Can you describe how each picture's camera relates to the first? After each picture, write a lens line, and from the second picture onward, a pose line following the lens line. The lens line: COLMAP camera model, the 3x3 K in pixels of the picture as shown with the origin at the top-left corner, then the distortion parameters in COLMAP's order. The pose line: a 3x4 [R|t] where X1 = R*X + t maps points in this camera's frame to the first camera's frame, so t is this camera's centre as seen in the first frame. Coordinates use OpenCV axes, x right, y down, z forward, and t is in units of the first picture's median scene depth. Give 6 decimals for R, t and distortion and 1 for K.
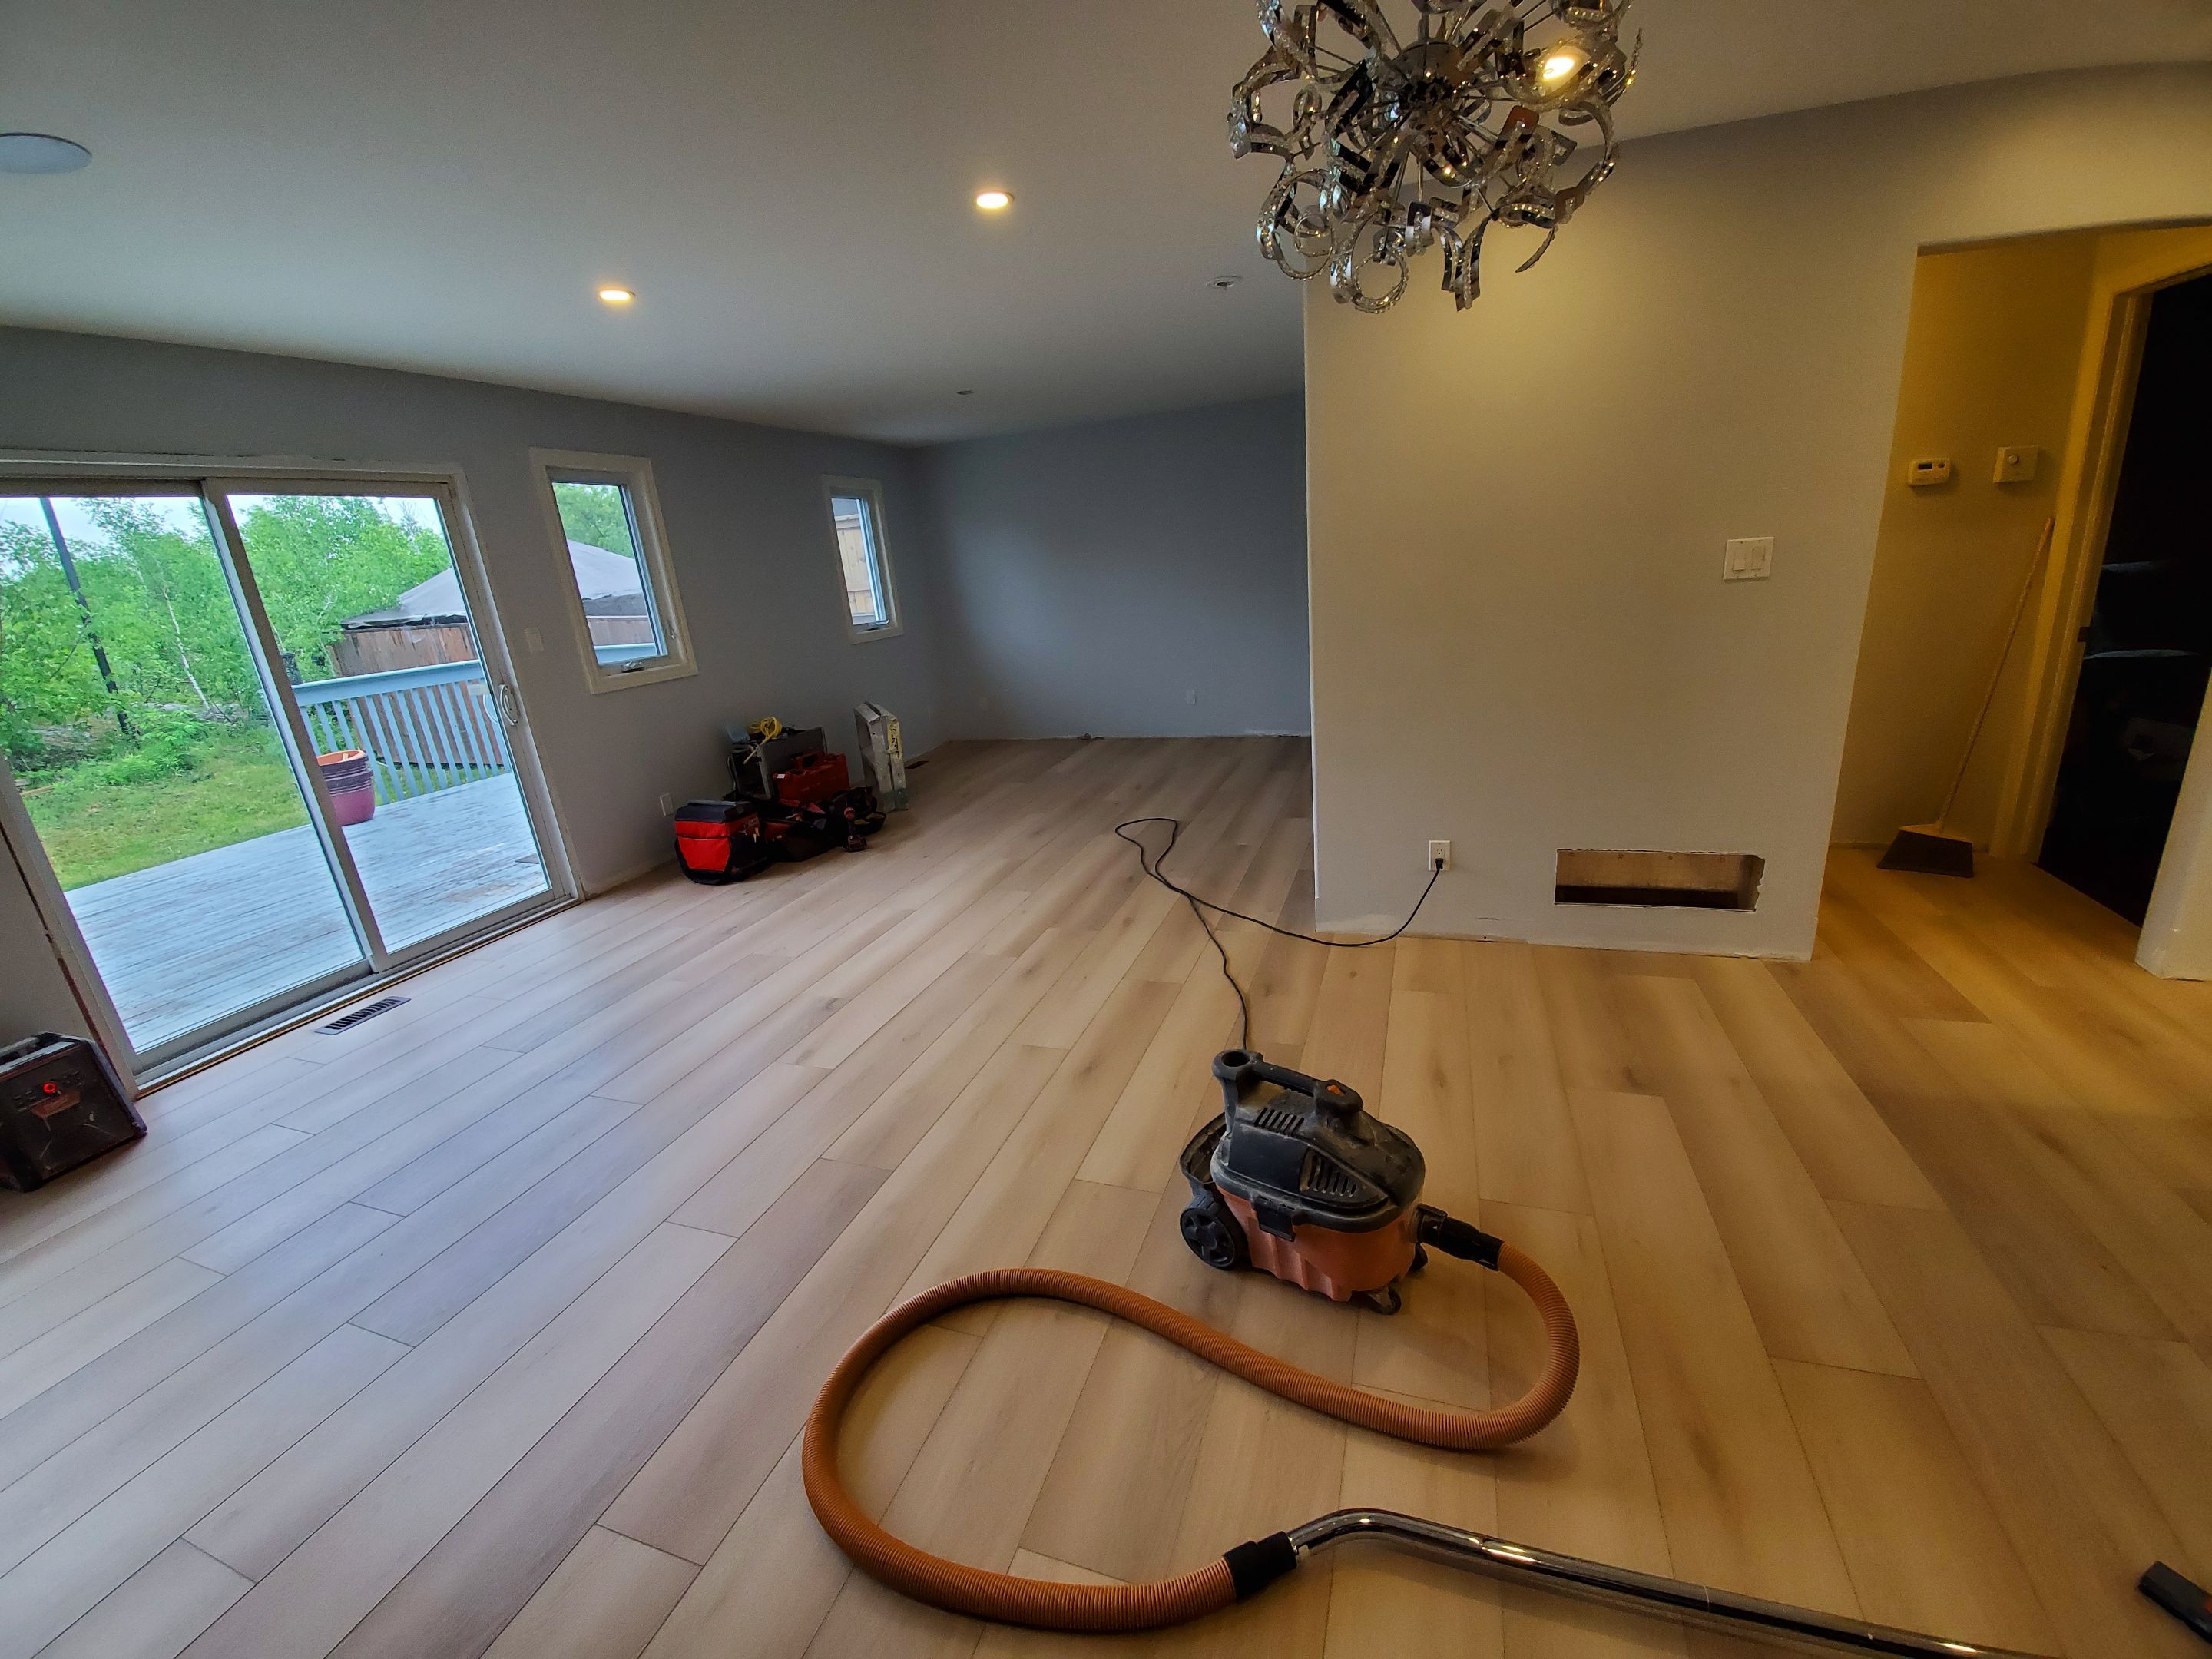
lens RADIAL K [[881.8, 0, 1118.6], [0, 881.8, 829.9], [0, 0, 1]] dist [-0.015016, -0.001937]
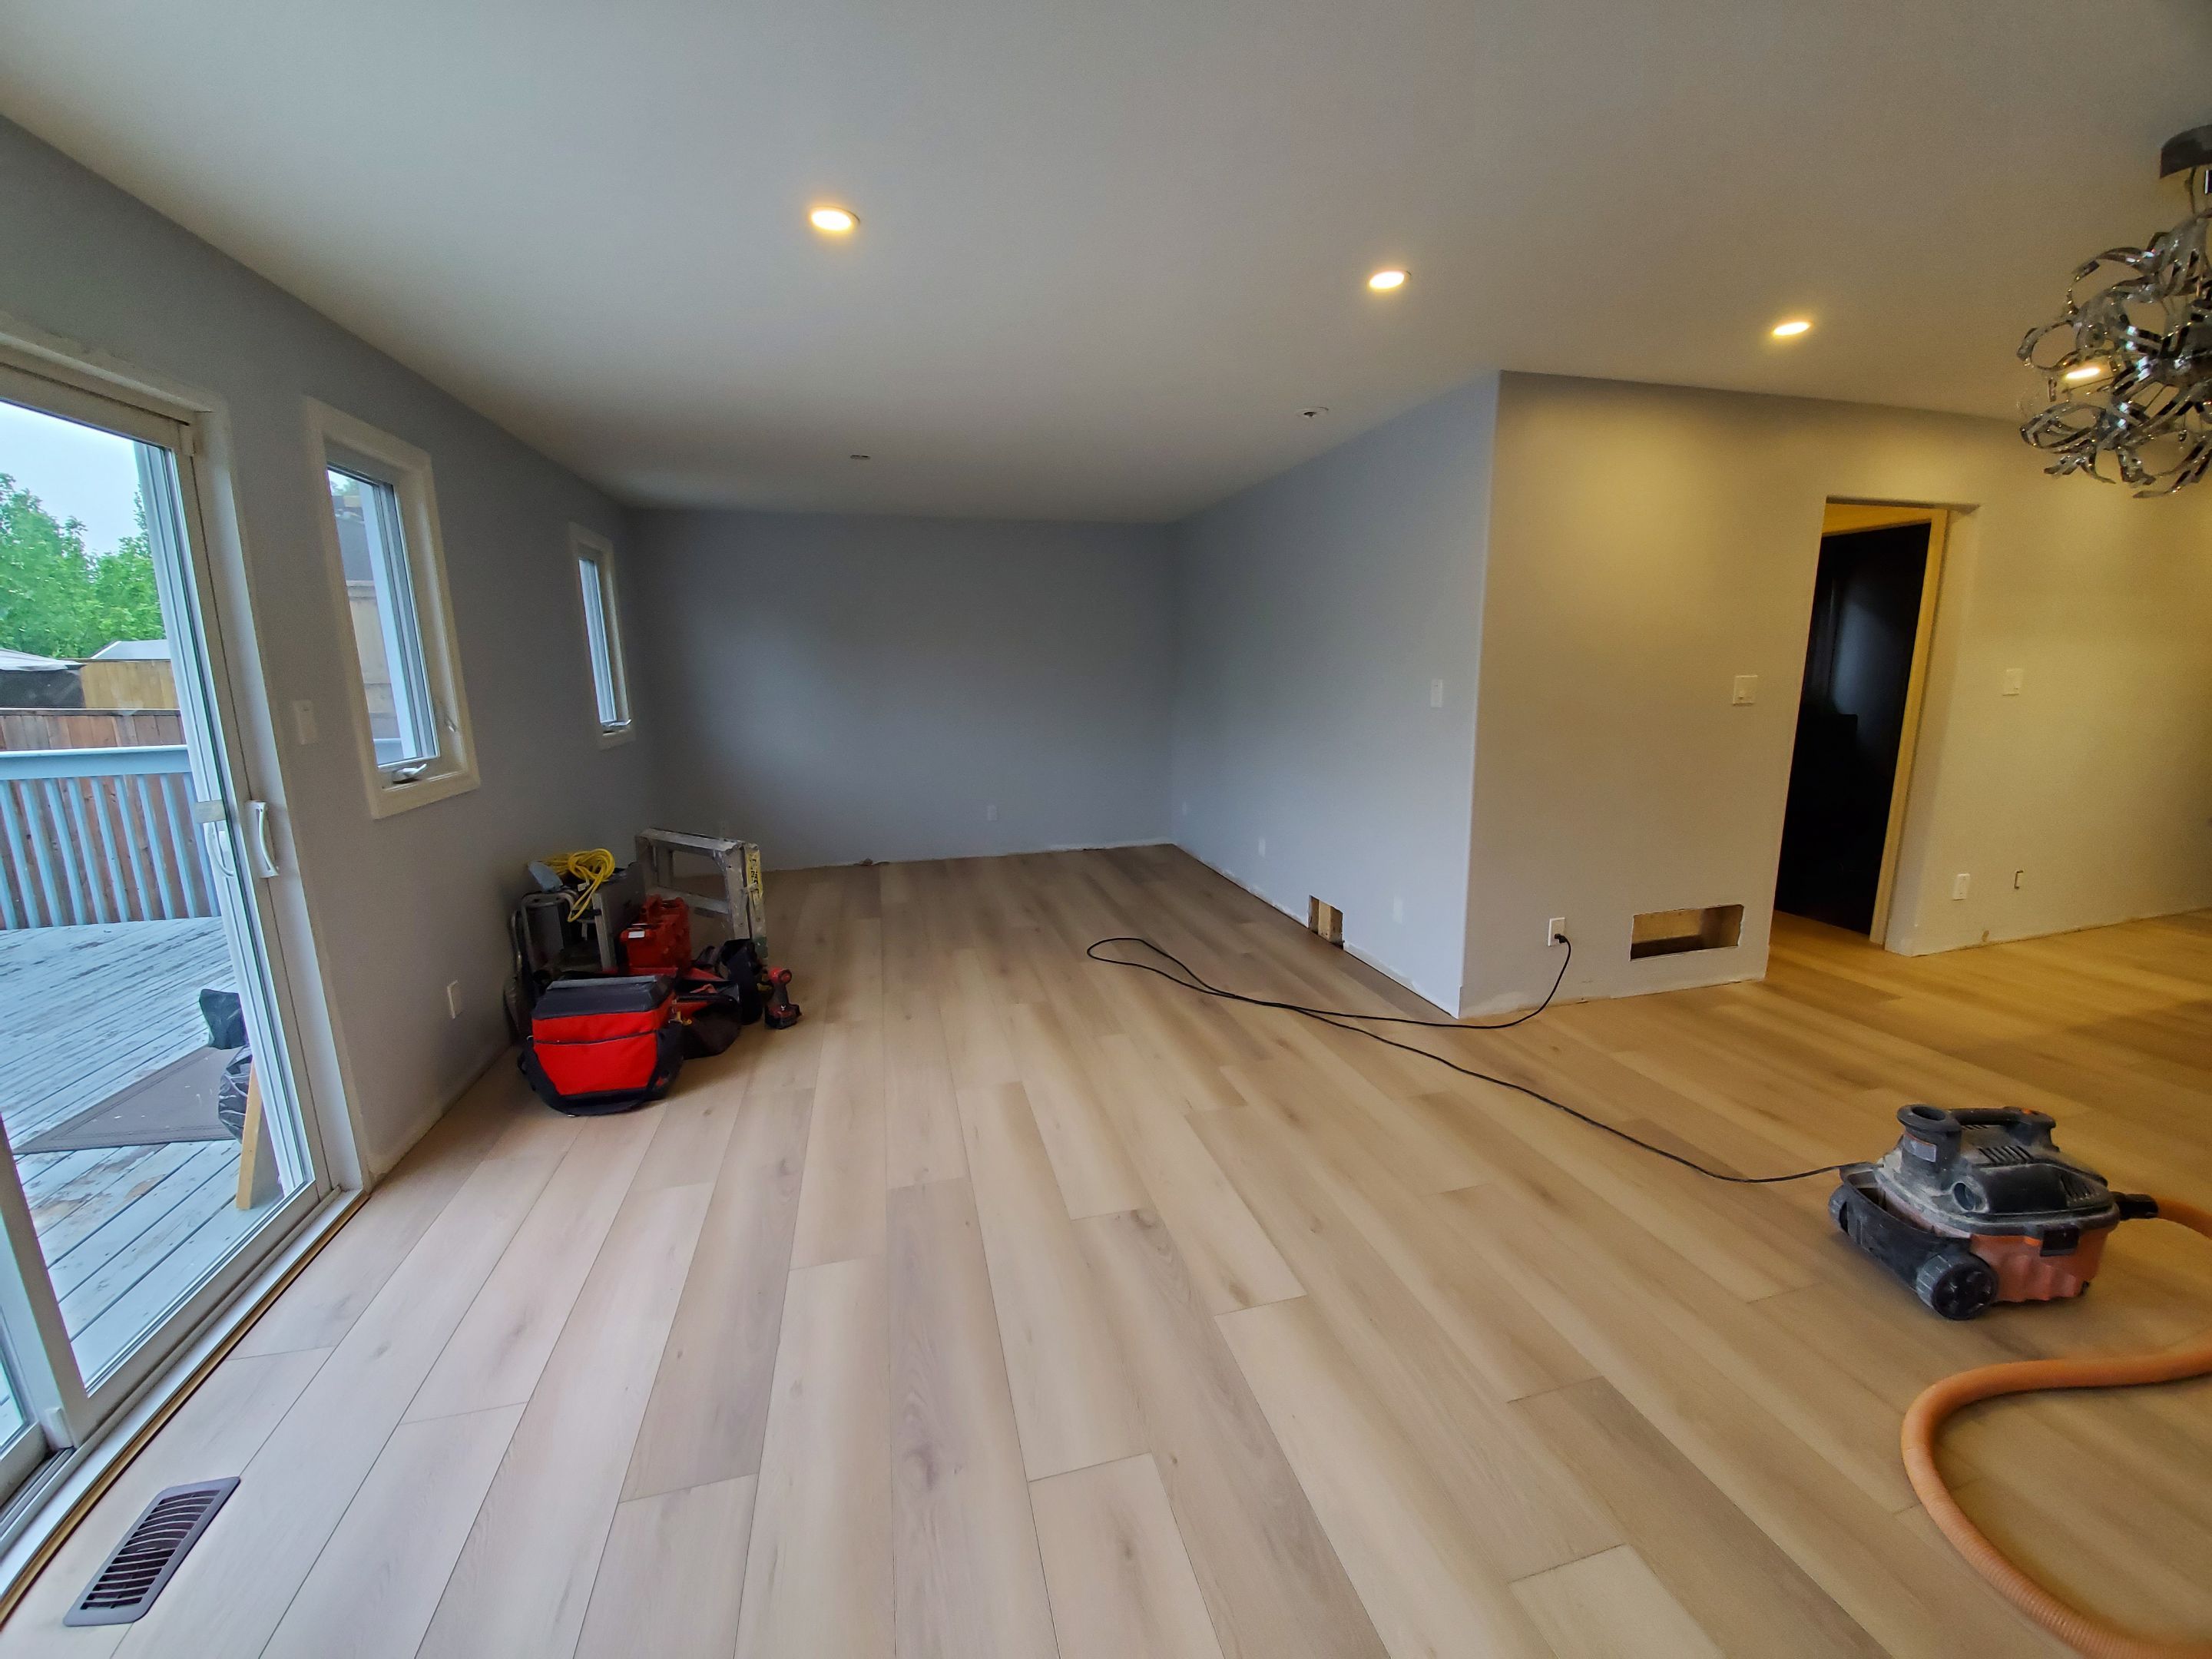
lens RADIAL K [[881.8, 0, 1109.3], [0, 881.8, 826.7], [0, 0, 1]] dist [-0.015016, -0.001937]
pose [[0.826776, -0.033447, 0.561536, -0.546934], [0.112578, 0.987874, -0.106912, -0.035631], [-0.551152, 0.151609, 0.820516, 0.270747]]
